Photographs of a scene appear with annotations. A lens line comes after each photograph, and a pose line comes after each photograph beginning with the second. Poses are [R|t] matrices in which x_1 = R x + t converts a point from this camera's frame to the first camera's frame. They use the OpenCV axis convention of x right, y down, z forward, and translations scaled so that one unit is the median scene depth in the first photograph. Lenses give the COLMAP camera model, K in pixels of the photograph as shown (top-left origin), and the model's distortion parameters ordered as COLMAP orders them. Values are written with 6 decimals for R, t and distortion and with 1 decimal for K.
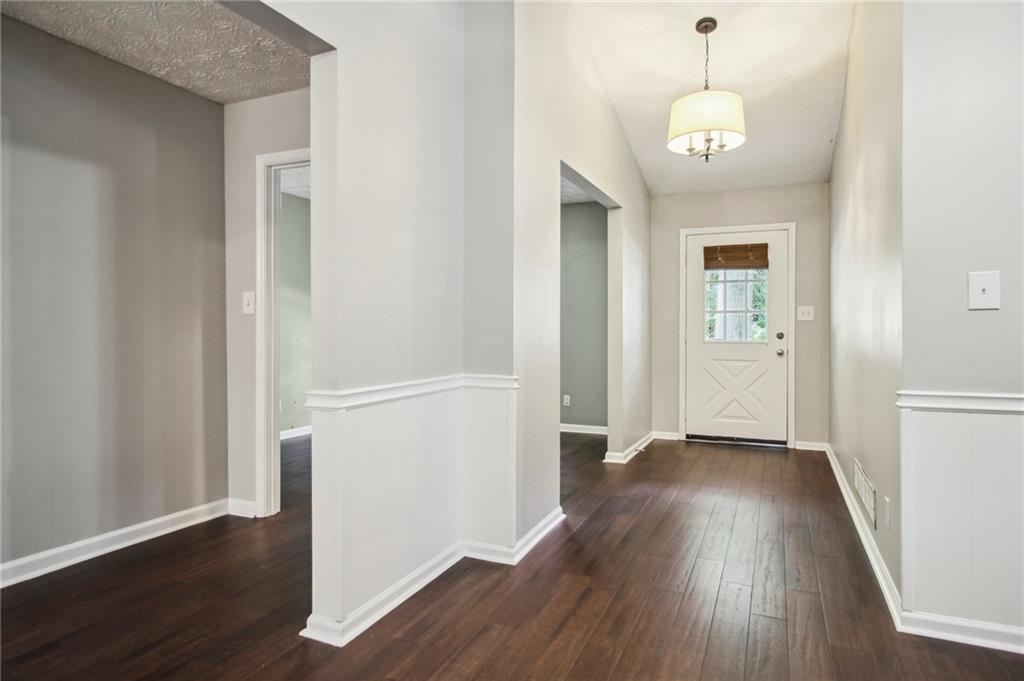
lens RADIAL K [[595.7, 0, 511.9], [0, 595.7, 328.1], [0, 0, 1]] dist [0.001825, 0.000490]
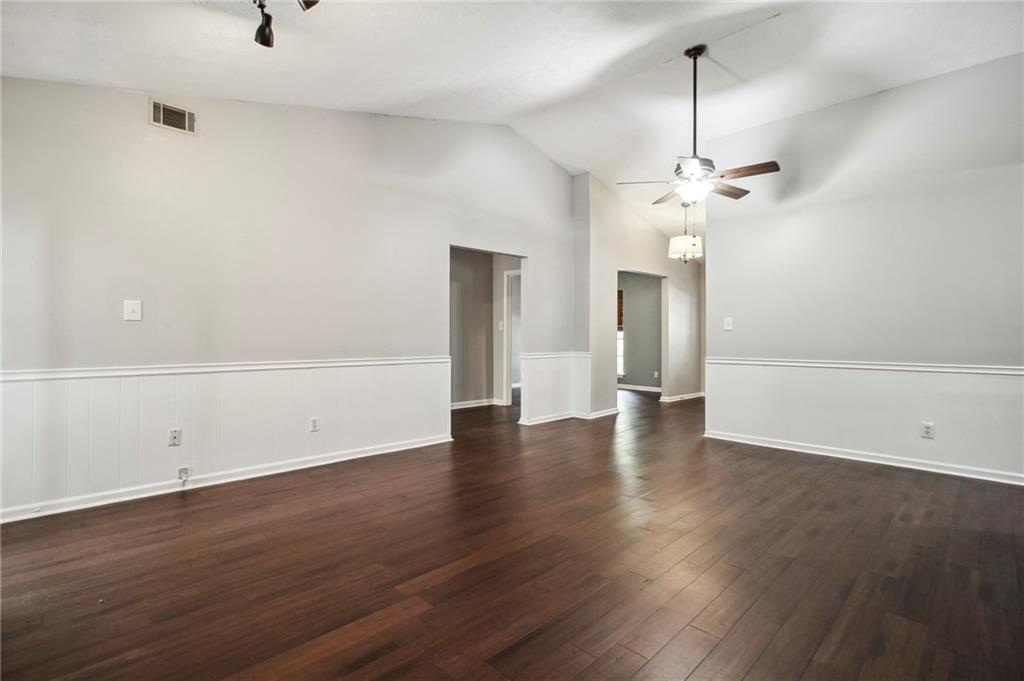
lens RADIAL K [[484.1, 0, 512.8], [0, 484.1, 335.6], [0, 0, 1]] dist [-0.000599, 0.000039]
pose [[0.933825, 0.005303, -0.357692, 0.395882], [-0.004104, 0.999983, 0.004110, -0.006464], [0.357708, -0.002370, 0.933831, -1.037258]]
